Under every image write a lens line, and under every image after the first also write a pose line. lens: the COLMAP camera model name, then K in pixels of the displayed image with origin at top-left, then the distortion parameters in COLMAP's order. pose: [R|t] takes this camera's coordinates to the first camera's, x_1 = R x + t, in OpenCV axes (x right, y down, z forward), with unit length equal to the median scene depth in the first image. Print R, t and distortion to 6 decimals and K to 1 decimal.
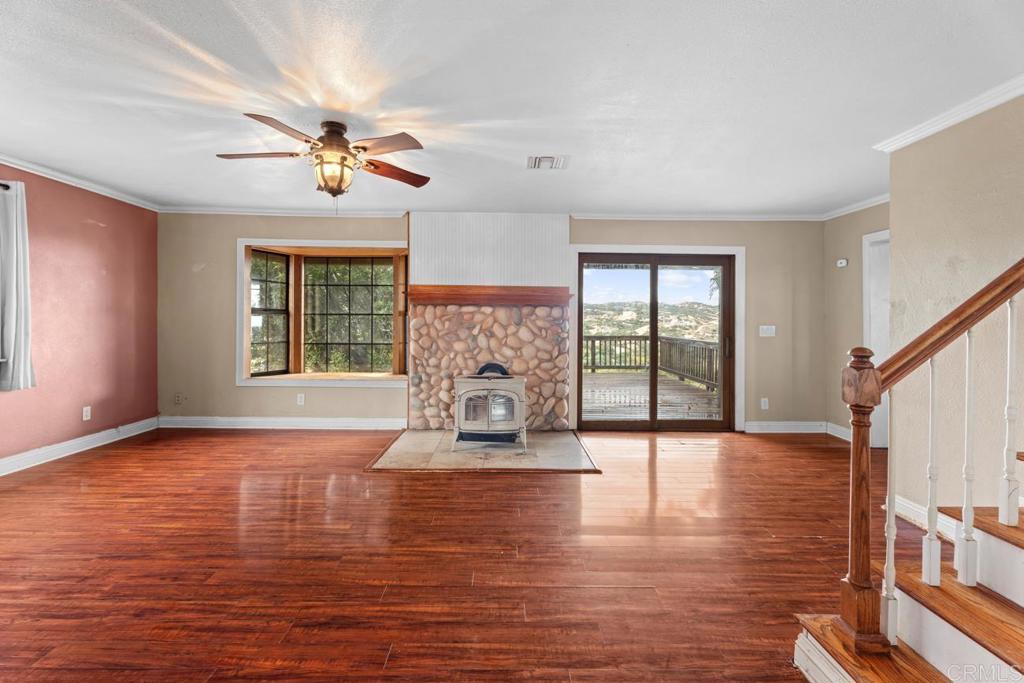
lens RADIAL K [[462.1, 0, 511.7], [0, 462.1, 325.2], [0, 0, 1]] dist [0.002347, -0.000822]
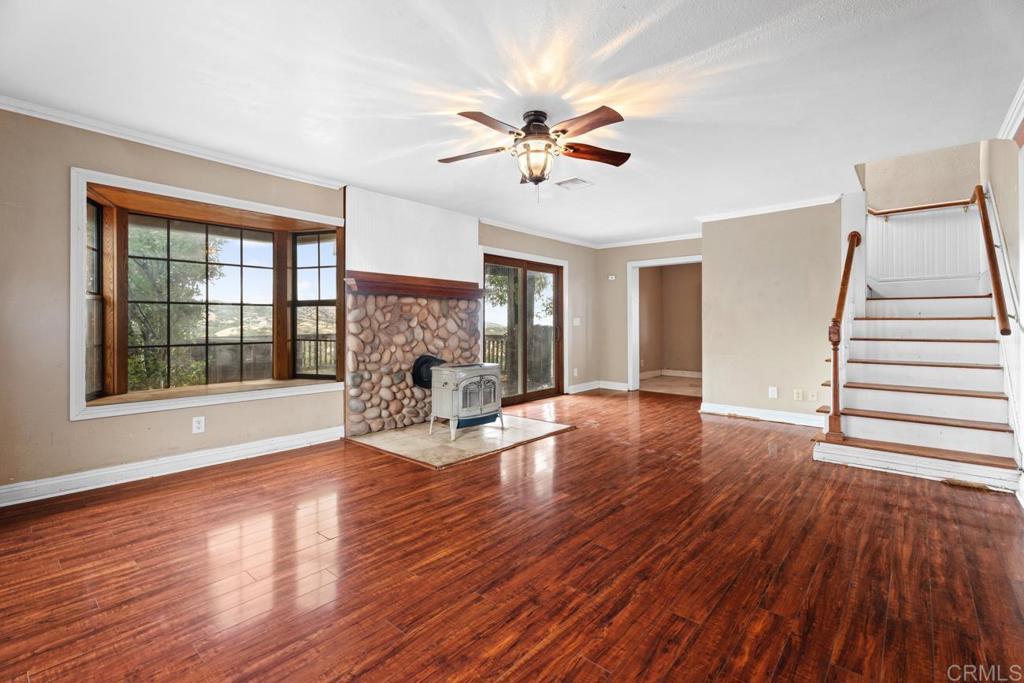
lens RADIAL K [[462.1, 0, 510.6], [0, 462.1, 331.0], [0, 0, 1]] dist [0.002347, -0.000822]
pose [[0.666797, -0.020939, 0.744945, -0.667127], [0.014059, 0.999781, 0.015518, 0.017178], [-0.745107, 0.000126, 0.666945, 0.198191]]
